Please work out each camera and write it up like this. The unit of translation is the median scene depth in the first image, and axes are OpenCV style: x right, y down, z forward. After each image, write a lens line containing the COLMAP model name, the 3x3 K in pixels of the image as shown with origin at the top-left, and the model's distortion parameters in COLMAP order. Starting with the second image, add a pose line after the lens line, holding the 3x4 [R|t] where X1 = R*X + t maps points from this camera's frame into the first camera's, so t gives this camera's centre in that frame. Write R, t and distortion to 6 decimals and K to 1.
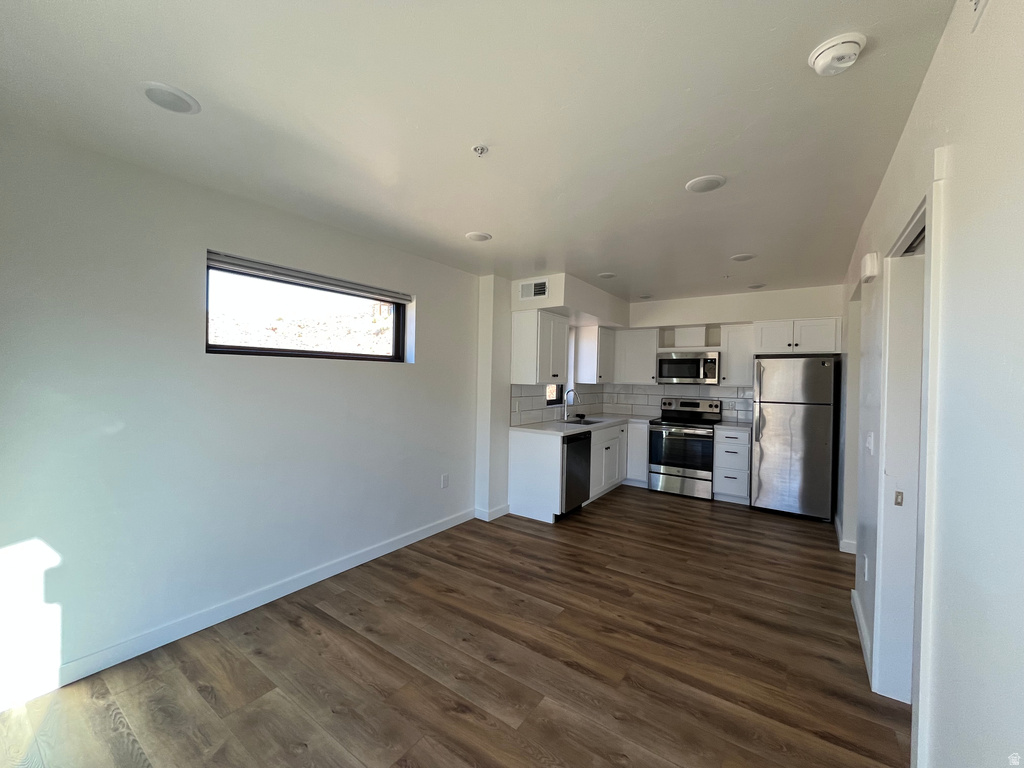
lens RADIAL K [[412.2, 0, 513.3], [0, 412.2, 380.2], [0, 0, 1]] dist [-0.001696, -0.000208]
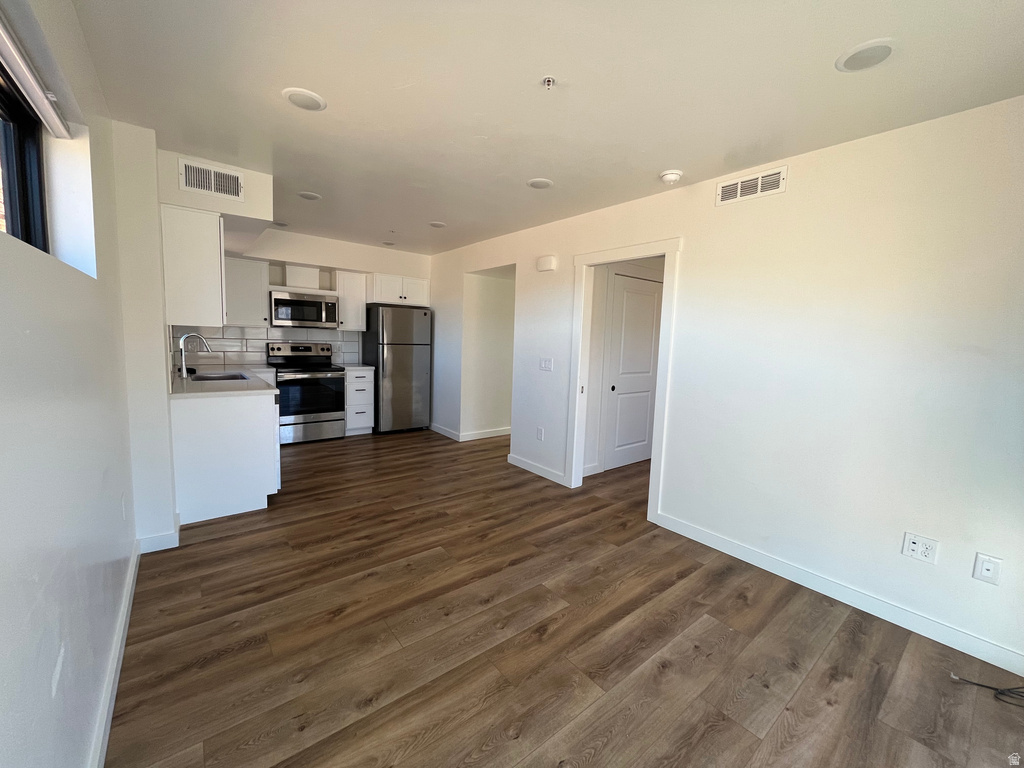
lens RADIAL K [[412.2, 0, 513.3], [0, 412.2, 380.2], [0, 0, 1]] dist [-0.001696, -0.000208]
pose [[0.279845, -0.108971, 0.953841, -0.647468], [-0.026268, 0.992296, 0.121071, 0.004306], [-0.959686, -0.058937, 0.274826, 0.469369]]
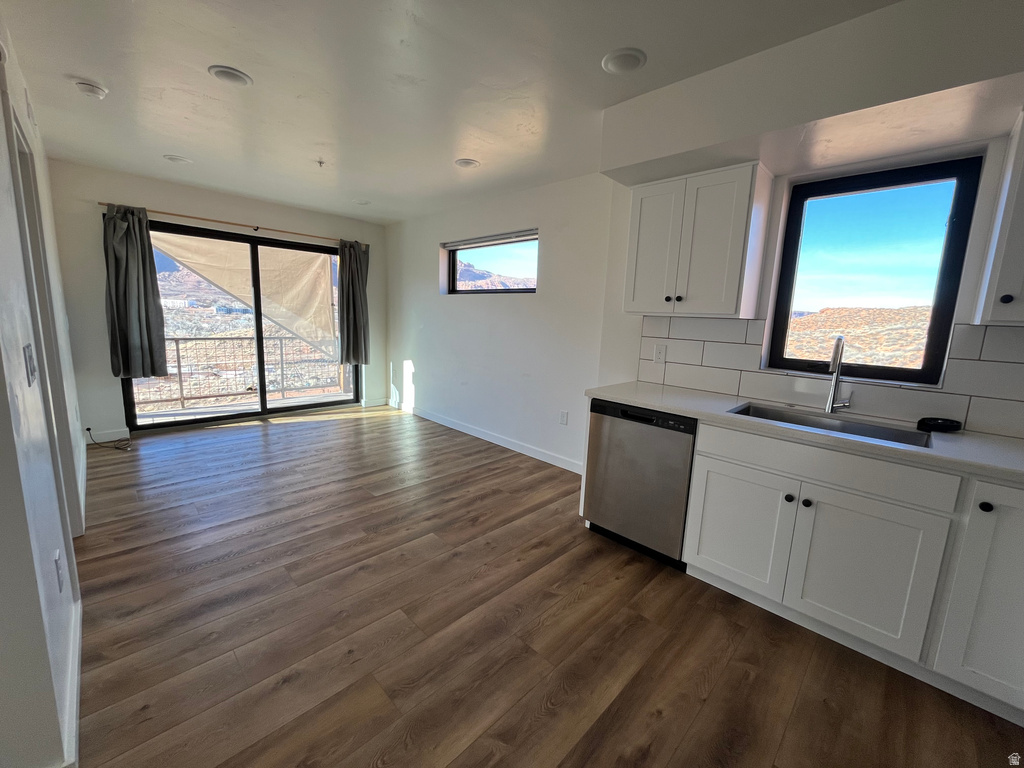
lens RADIAL K [[412.2, 0, 513.3], [0, 412.2, 380.2], [0, 0, 1]] dist [-0.001696, -0.000208]
pose [[-0.170441, 0.129243, -0.976855, 0.965794], [-0.050272, 0.988929, 0.139611, 0.040188], [0.984085, 0.072904, -0.162057, 1.294757]]
